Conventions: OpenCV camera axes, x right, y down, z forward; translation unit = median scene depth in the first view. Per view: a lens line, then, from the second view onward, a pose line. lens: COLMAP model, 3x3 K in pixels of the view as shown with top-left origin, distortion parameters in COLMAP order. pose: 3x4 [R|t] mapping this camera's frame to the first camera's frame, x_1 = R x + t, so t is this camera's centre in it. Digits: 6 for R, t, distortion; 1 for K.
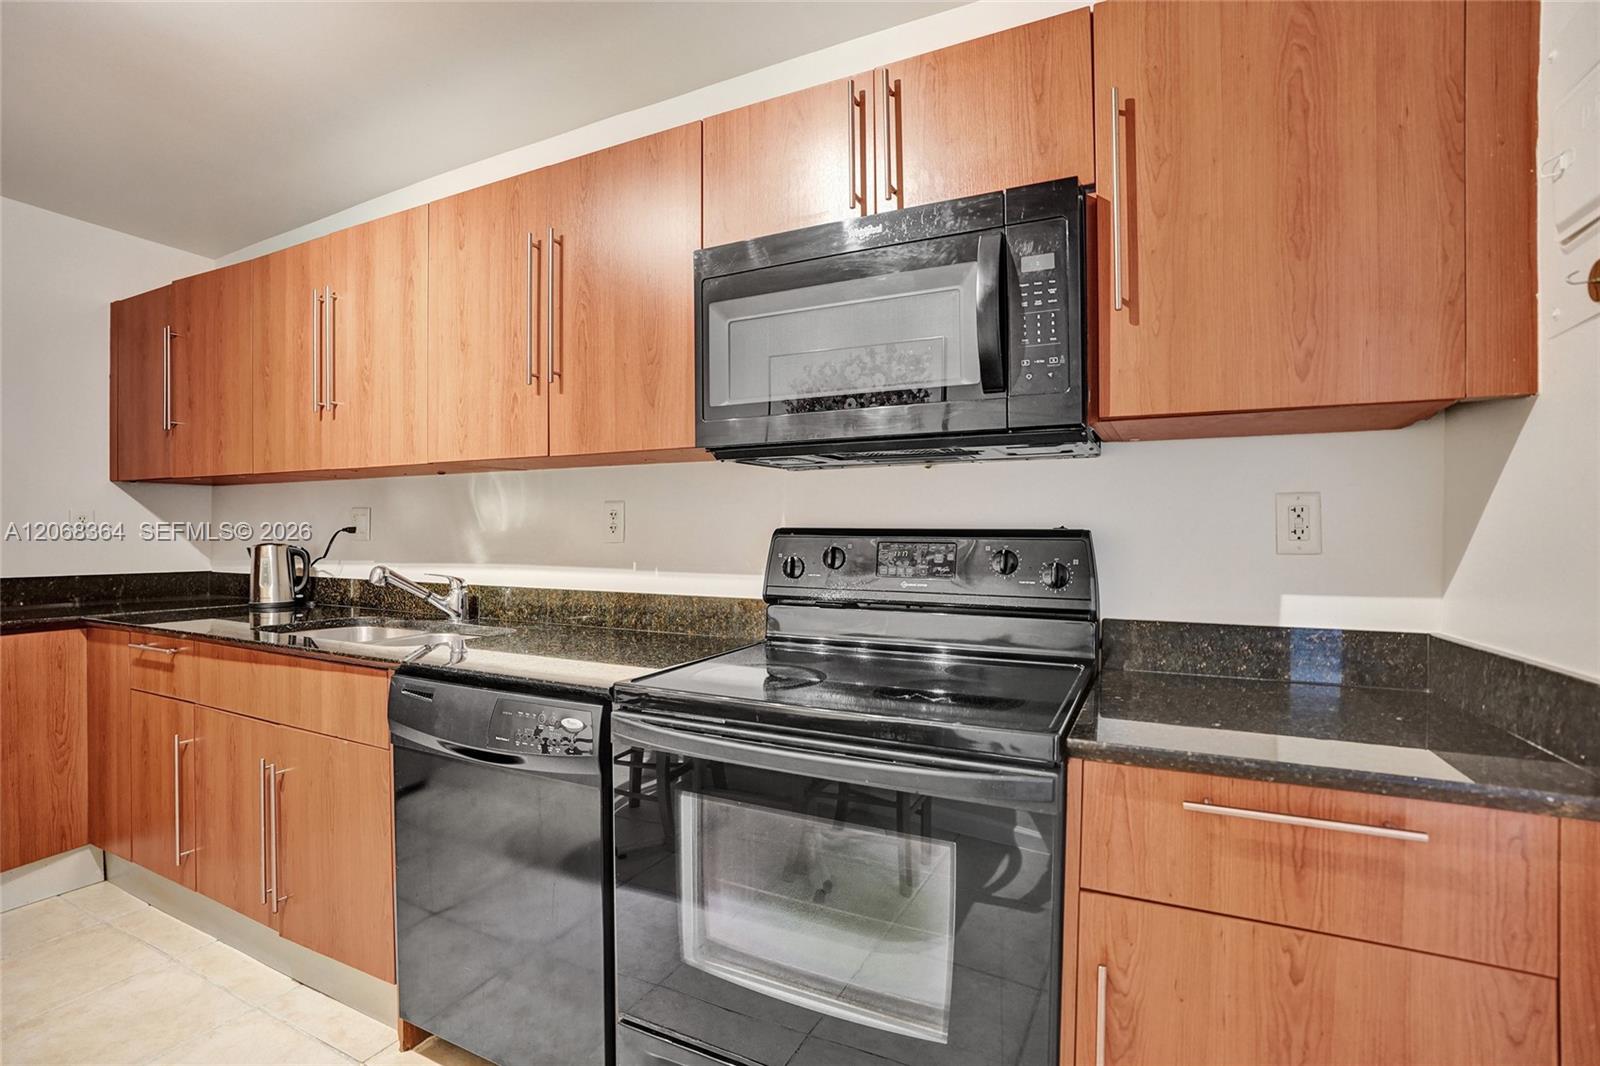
lens RADIAL K [[763.1, 0, 797.5], [0, 763.1, 530.9], [0, 0, 1]] dist [-0.071246, 0.029655]
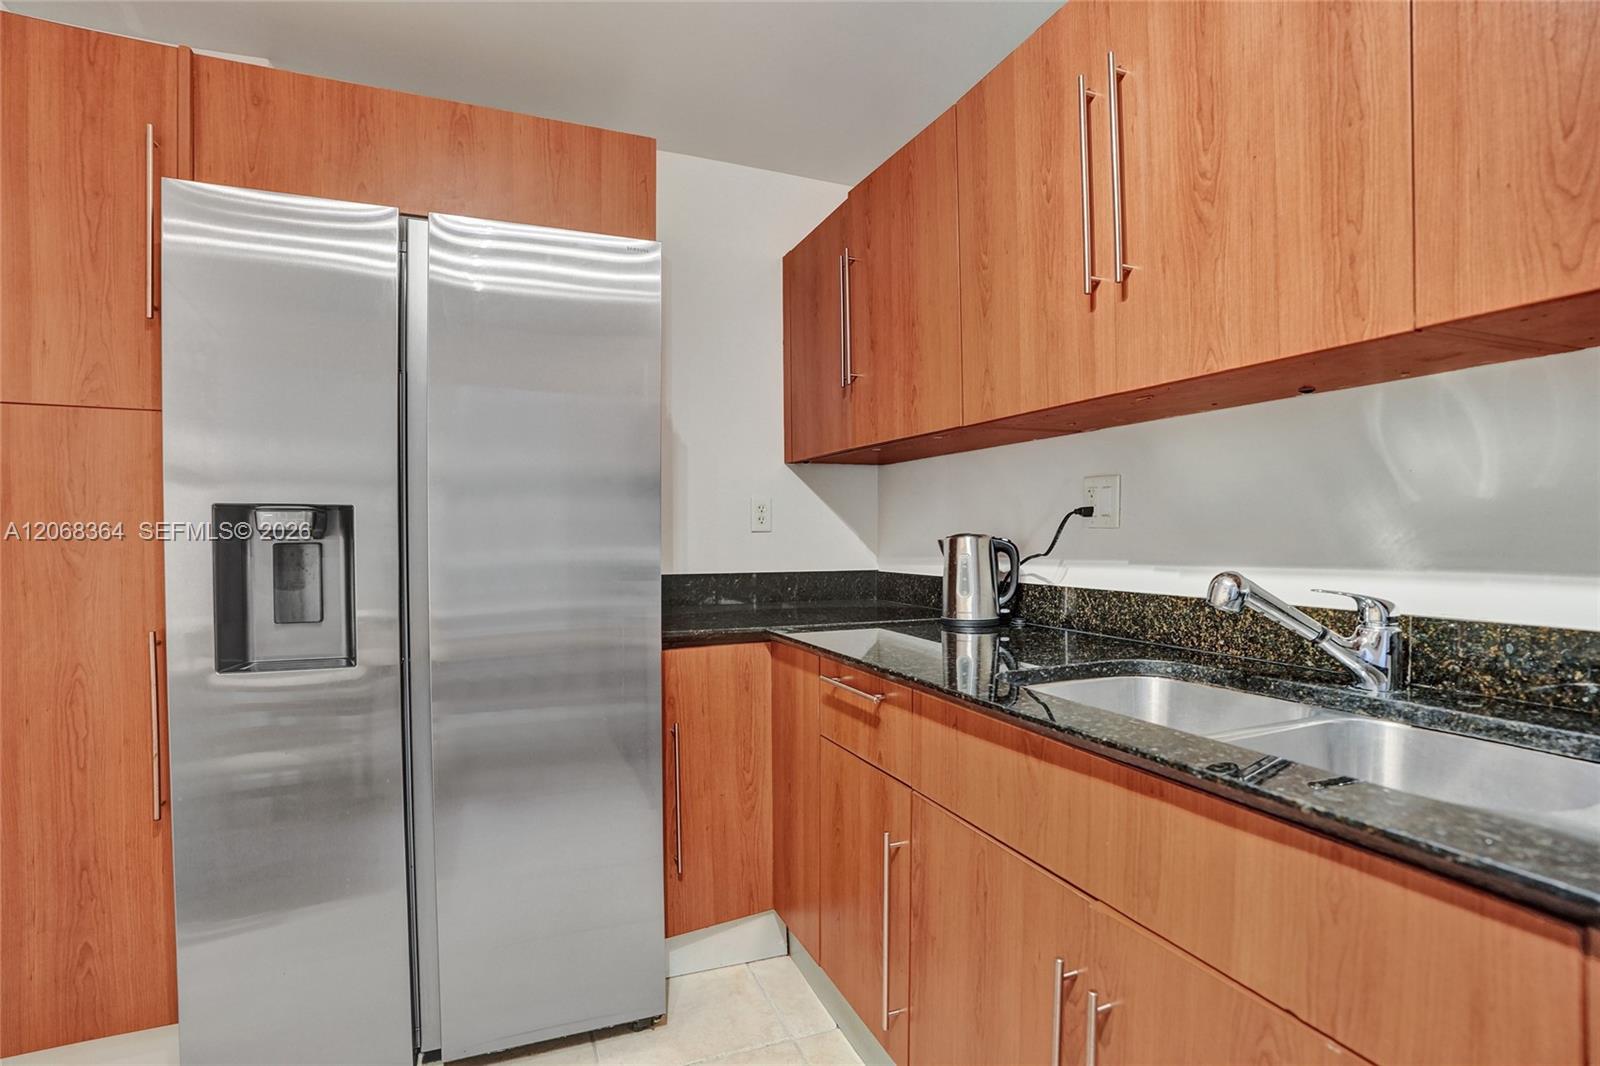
lens RADIAL K [[763.1, 0, 797.5], [0, 763.1, 530.9], [0, 0, 1]] dist [-0.071246, 0.029655]
pose [[0.759152, -0.008781, -0.650854, -0.449722], [0.008329, 0.999958, -0.003777, 0.018764], [0.650860, -0.002553, 0.759194, 0.430206]]
